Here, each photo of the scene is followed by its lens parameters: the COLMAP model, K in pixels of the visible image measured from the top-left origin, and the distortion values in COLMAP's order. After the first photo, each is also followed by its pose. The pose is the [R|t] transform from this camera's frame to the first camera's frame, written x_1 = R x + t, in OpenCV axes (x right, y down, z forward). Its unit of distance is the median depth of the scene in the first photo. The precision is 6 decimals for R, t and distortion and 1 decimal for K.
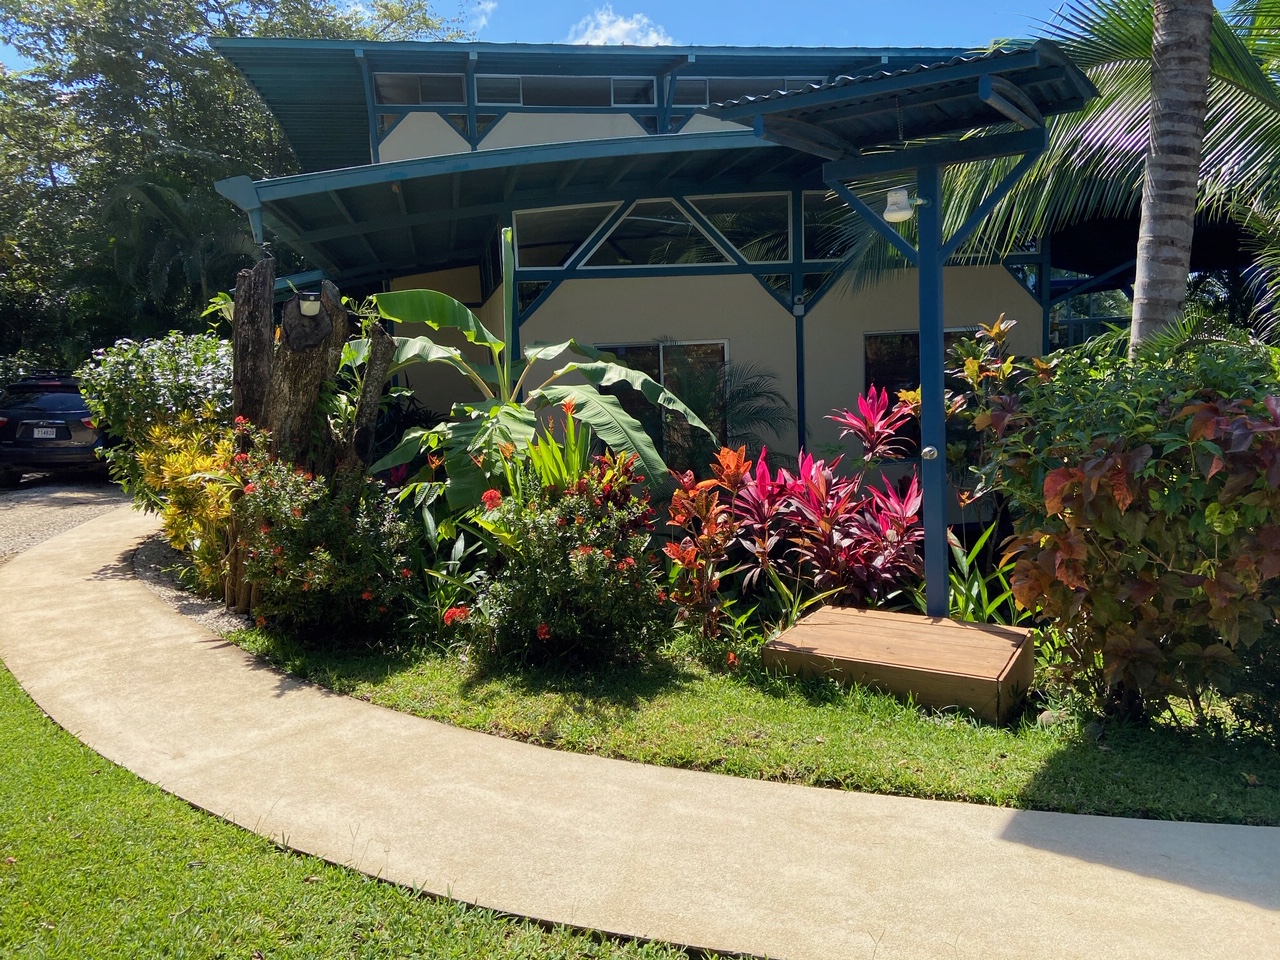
lens RADIAL K [[968.8, 0, 639.4], [0, 968.8, 479.5], [0, 0, 1]] dist [0.005047, -0.005107]
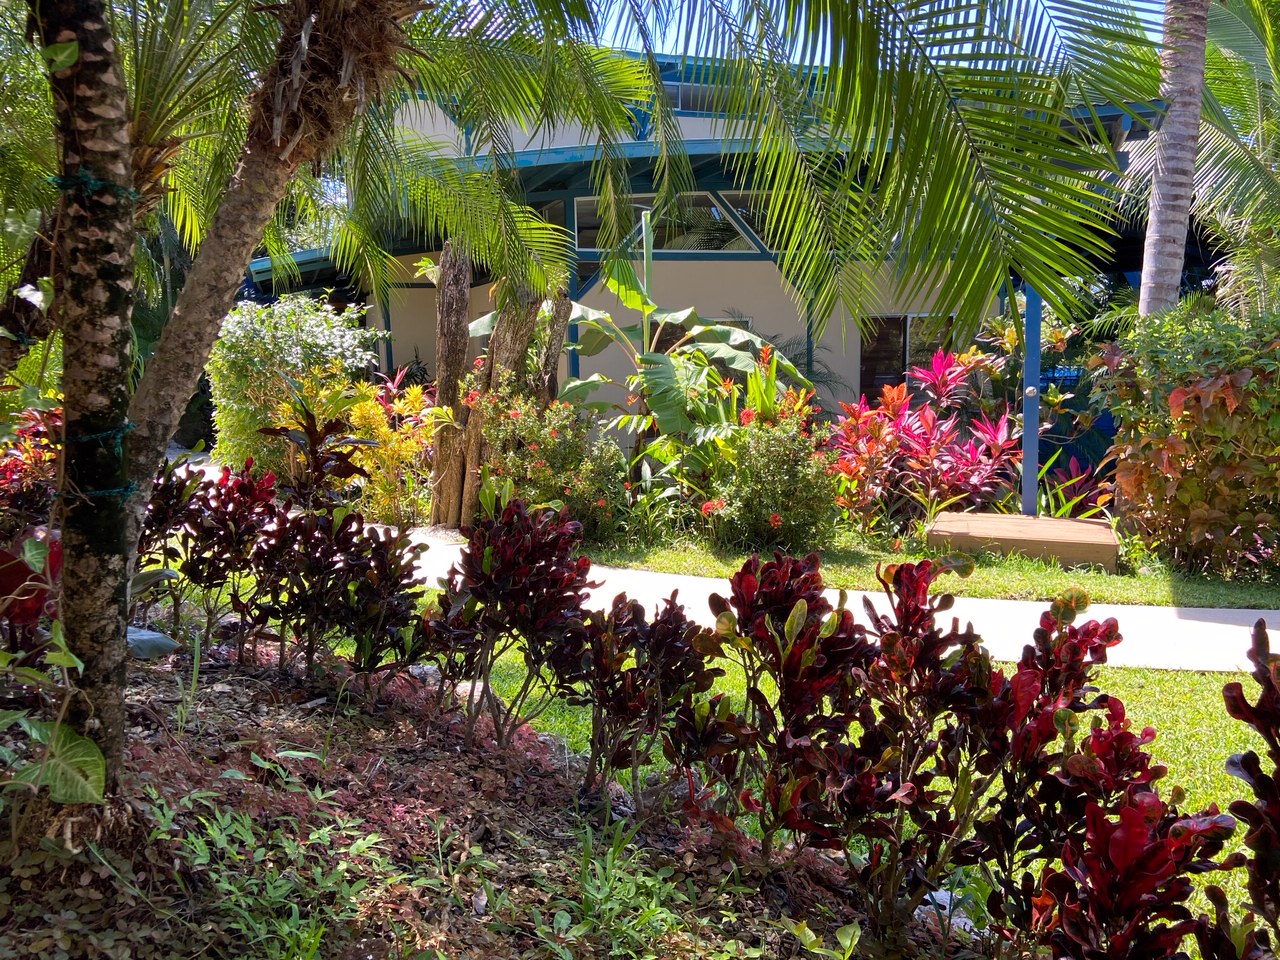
lens RADIAL K [[968.8, 0, 640.5], [0, 968.8, 479.0], [0, 0, 1]] dist [0.005047, -0.005107]
pose [[0.989184, -0.003138, 0.146649, -0.361743], [0.002578, 0.999989, 0.004006, 0.072883], [-0.146660, -0.003585, 0.989180, -0.203400]]
